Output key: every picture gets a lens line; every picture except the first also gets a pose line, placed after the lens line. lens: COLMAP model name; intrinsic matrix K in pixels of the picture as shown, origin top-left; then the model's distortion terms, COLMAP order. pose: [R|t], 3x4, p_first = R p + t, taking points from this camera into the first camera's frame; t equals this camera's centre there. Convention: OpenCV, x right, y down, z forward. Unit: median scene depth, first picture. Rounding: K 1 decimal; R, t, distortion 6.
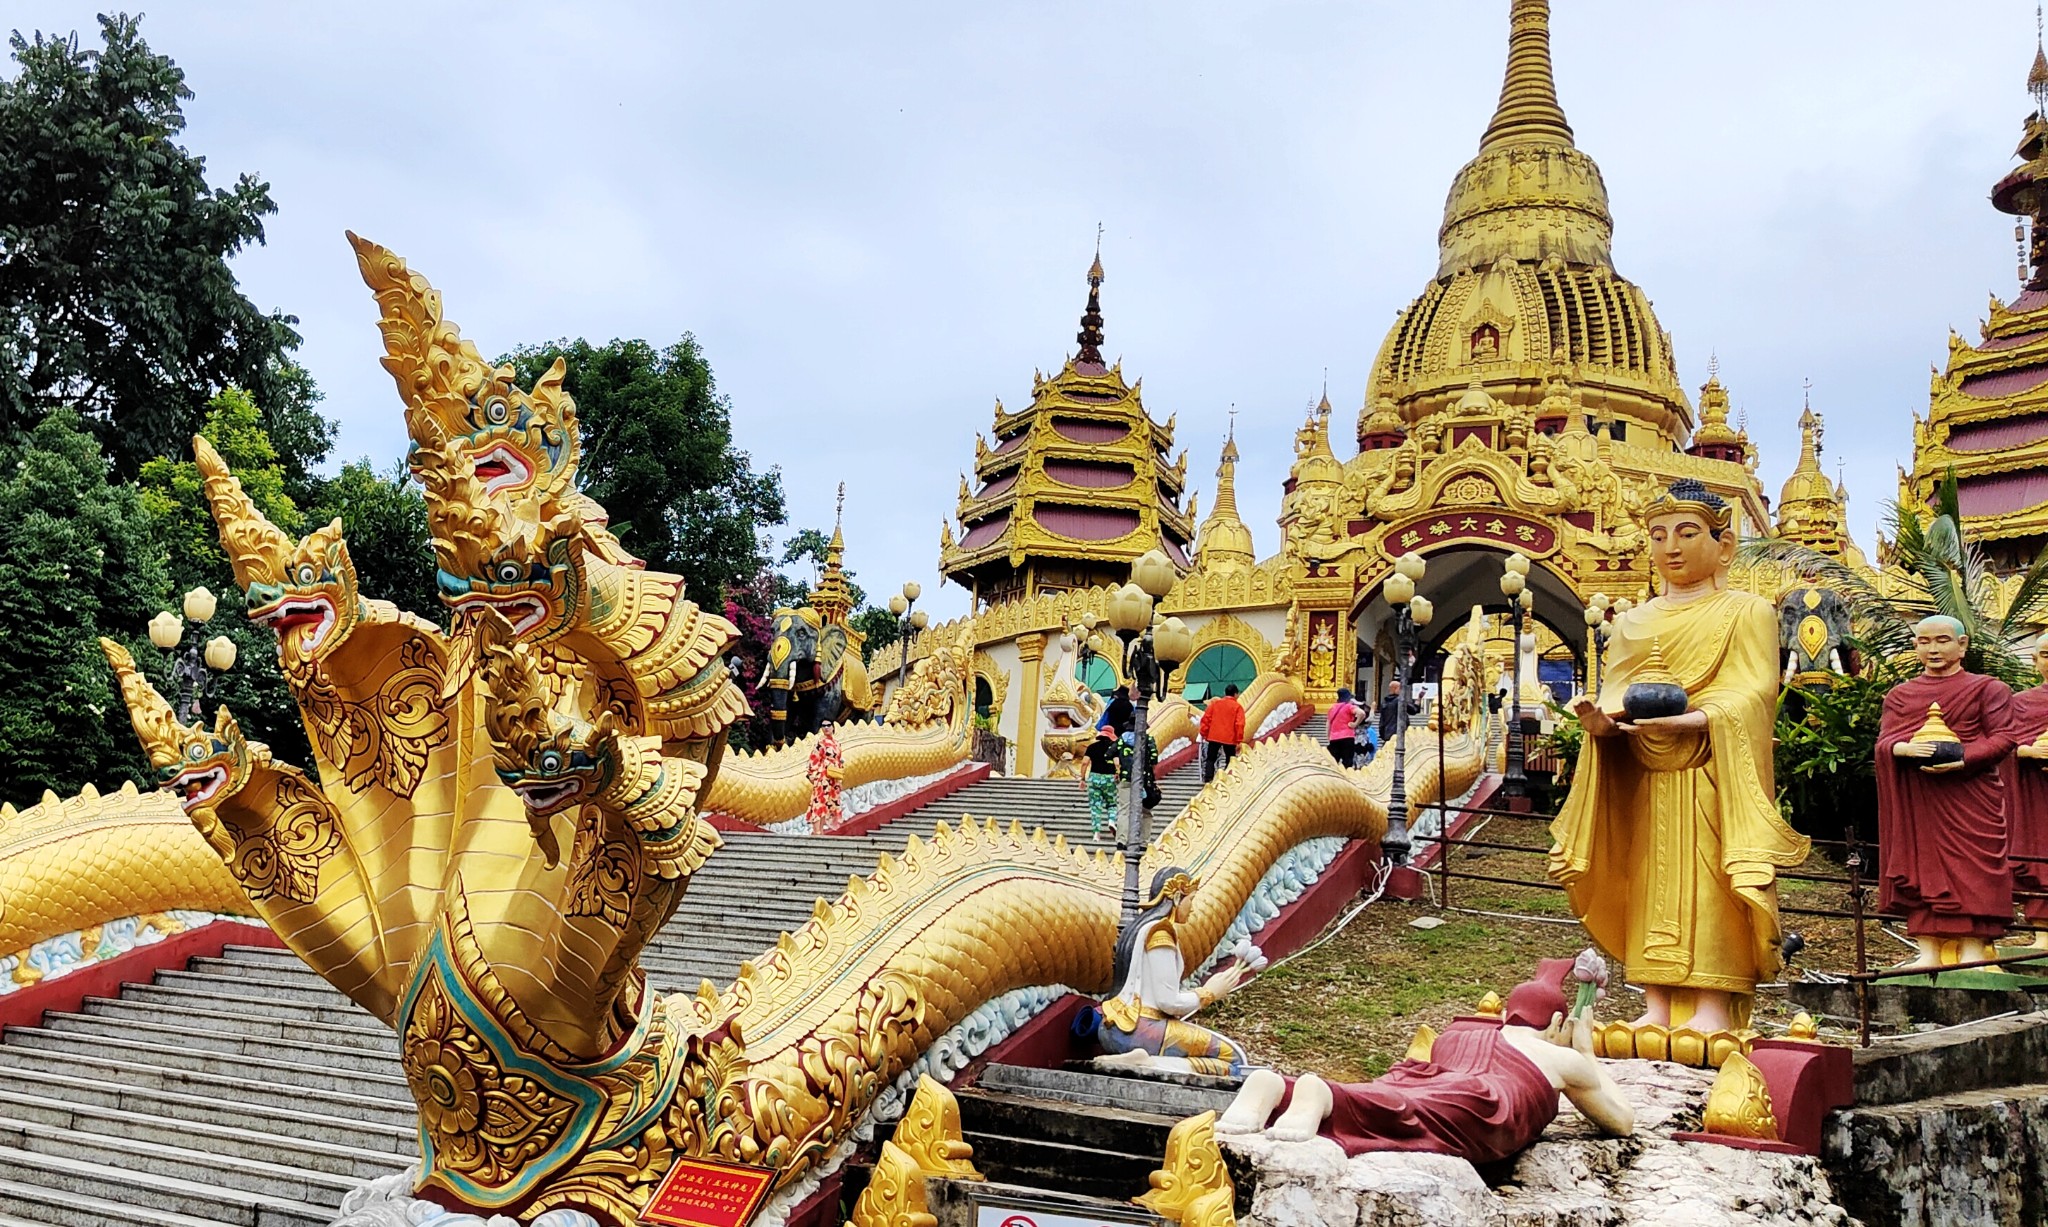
lens RADIAL K [[1993.6, 0, 612.7], [0, 1993.6, 606.7], [0, 0, 1]] dist [0.028381, -0.017140]
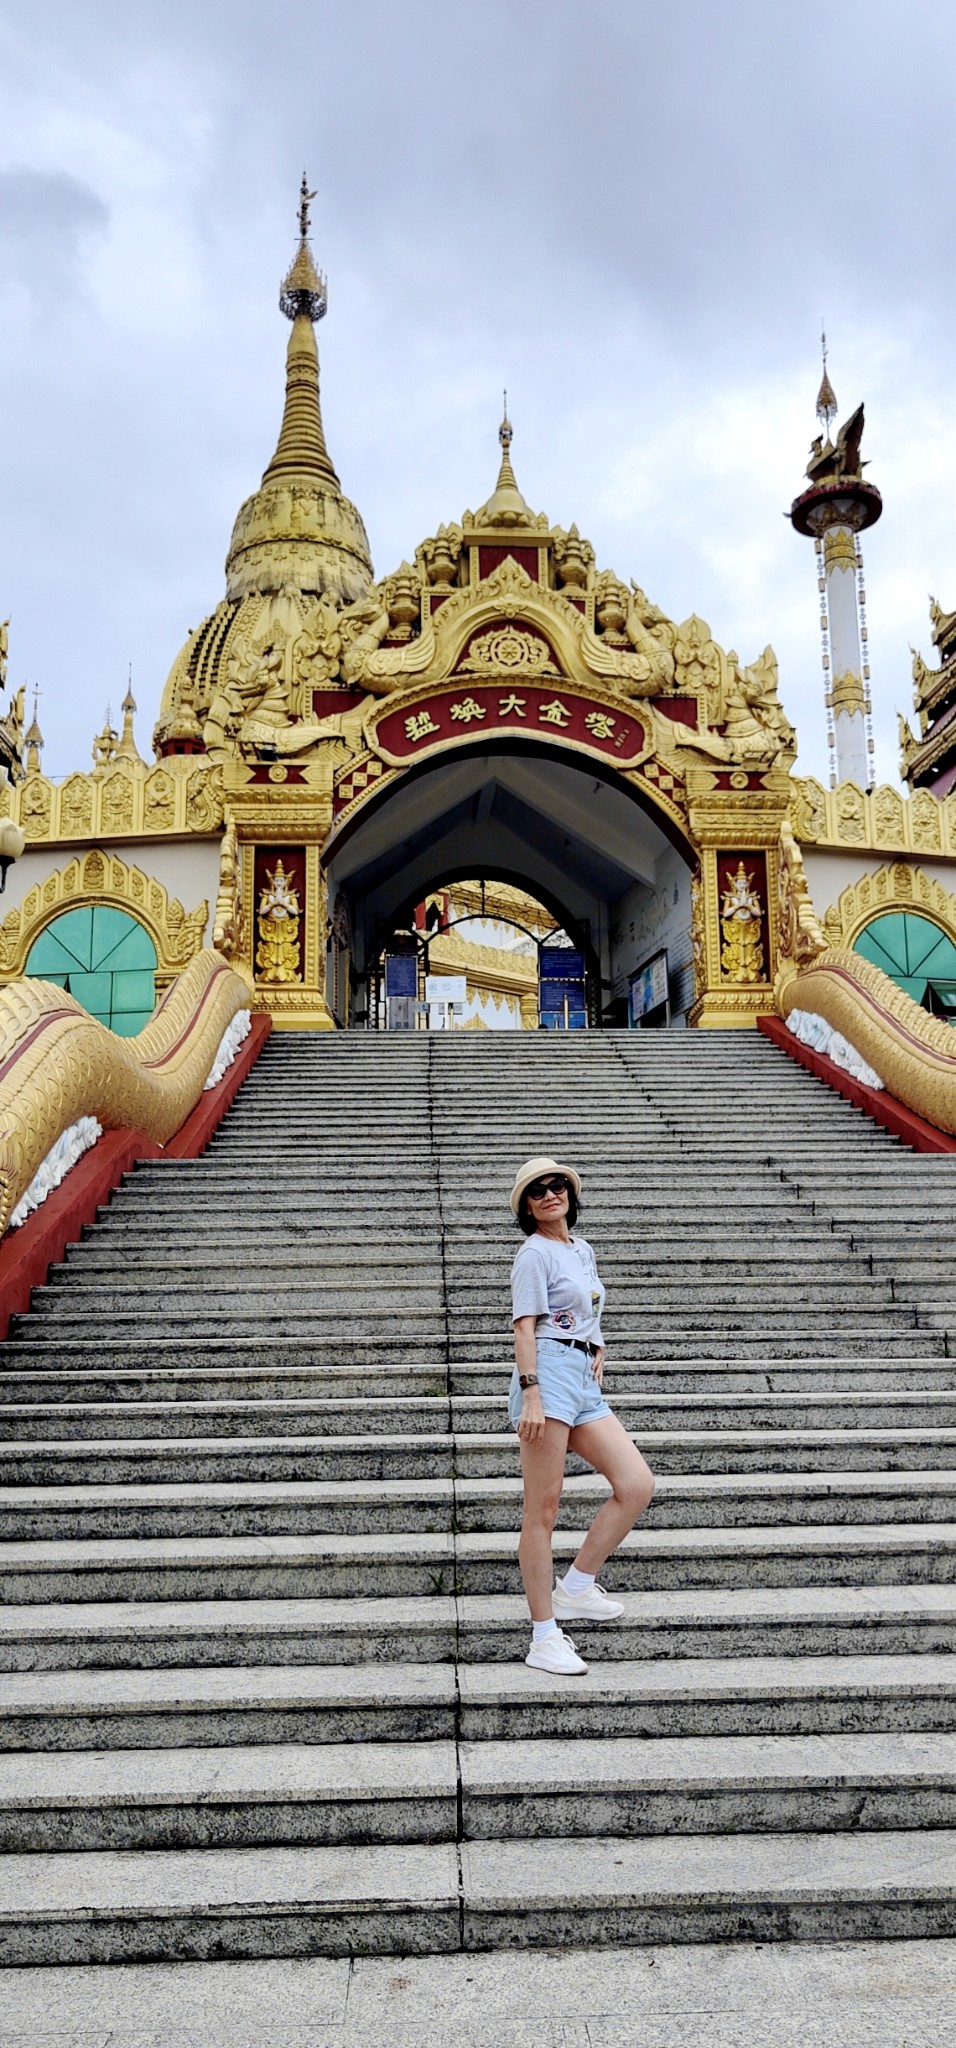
lens RADIAL K [[1459.4, 0, 478.0], [0, 1459.4, 1024.0], [0, 0, 1]] dist [0.080809, -0.110630]
pose [[0.816565, -0.011634, 0.577136, 0.168150], [-0.020286, 0.998601, 0.048831, 0.030962], [-0.576897, -0.051582, 0.815187, 0.643215]]
